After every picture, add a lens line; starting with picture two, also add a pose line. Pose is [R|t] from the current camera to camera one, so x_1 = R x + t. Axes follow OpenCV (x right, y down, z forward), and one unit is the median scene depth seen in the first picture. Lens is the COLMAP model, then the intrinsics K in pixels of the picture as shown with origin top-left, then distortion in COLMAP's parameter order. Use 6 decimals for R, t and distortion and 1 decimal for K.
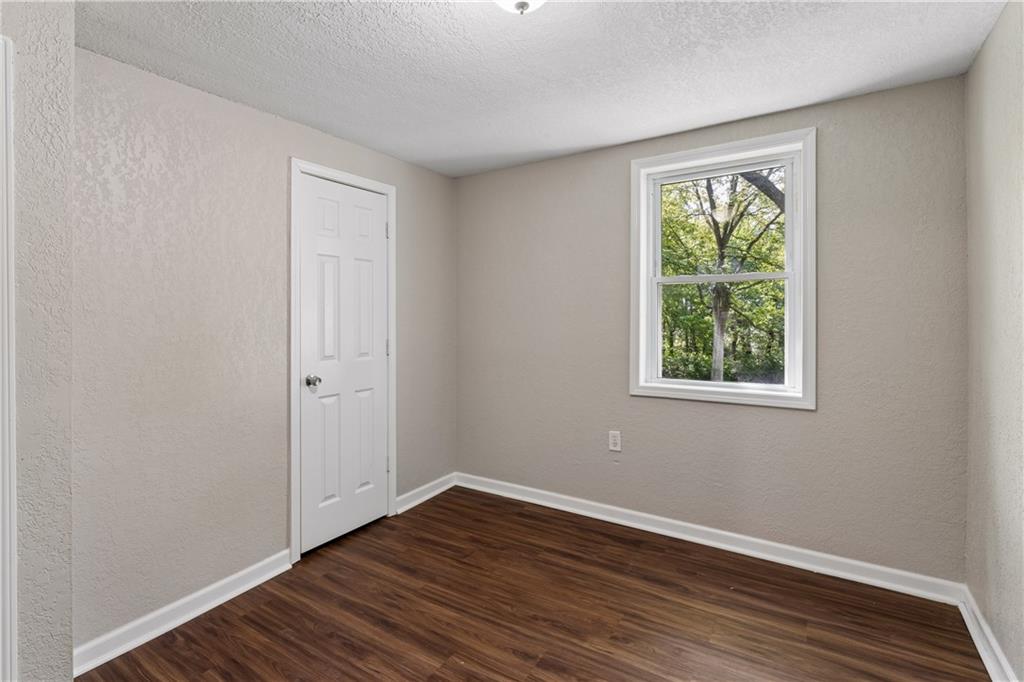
lens RADIAL K [[476.6, 0, 504.7], [0, 476.6, 313.1], [0, 0, 1]] dist [0.000240, 0.000290]
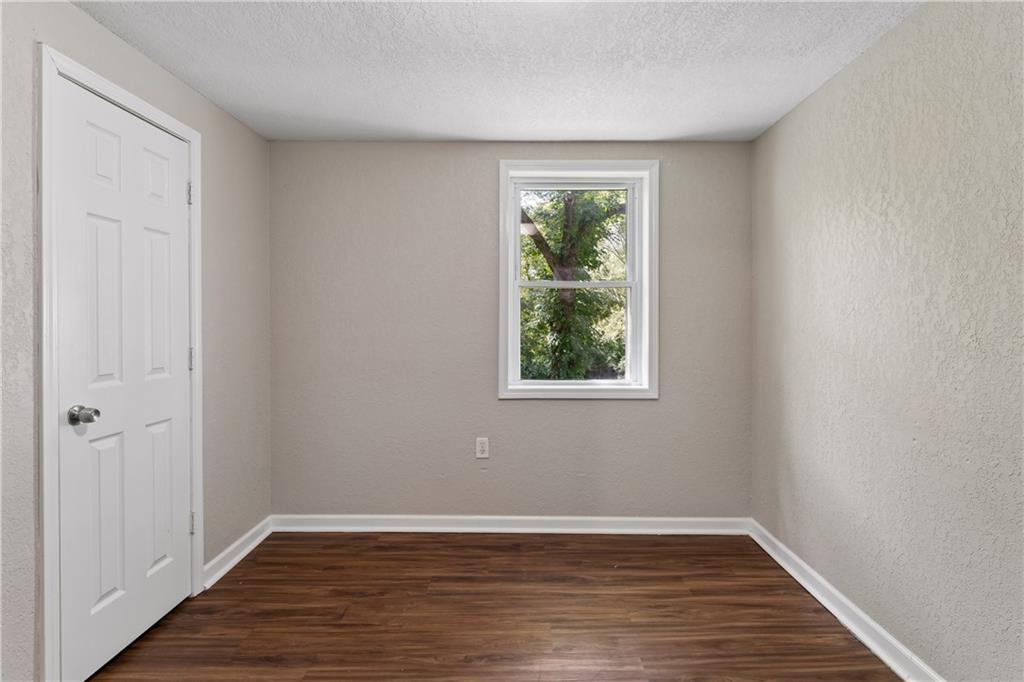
lens RADIAL K [[476.8, 0, 516.9], [0, 476.8, 324.8], [0, 0, 1]] dist [-0.000021, 0.000065]
pose [[0.843043, 0.005738, 0.537815, -0.270407], [-0.011328, 0.999911, 0.007088, 0.013643], [-0.537727, -0.012068, 0.843033, 0.178766]]
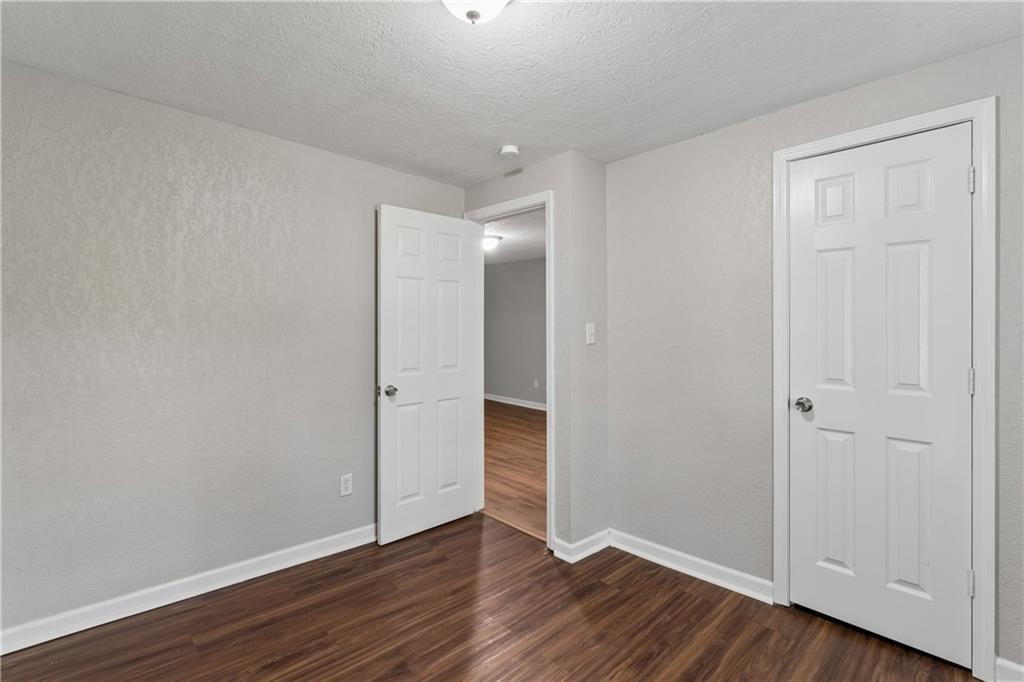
lens RADIAL K [[476.8, 0, 516.9], [0, 476.8, 324.8], [0, 0, 1]] dist [-0.000021, 0.000065]
pose [[-0.195161, 0.006448, -0.980750, 0.526519], [-0.006095, 0.999951, 0.007787, -0.000393], [0.980752, 0.007497, -0.195112, 0.694158]]
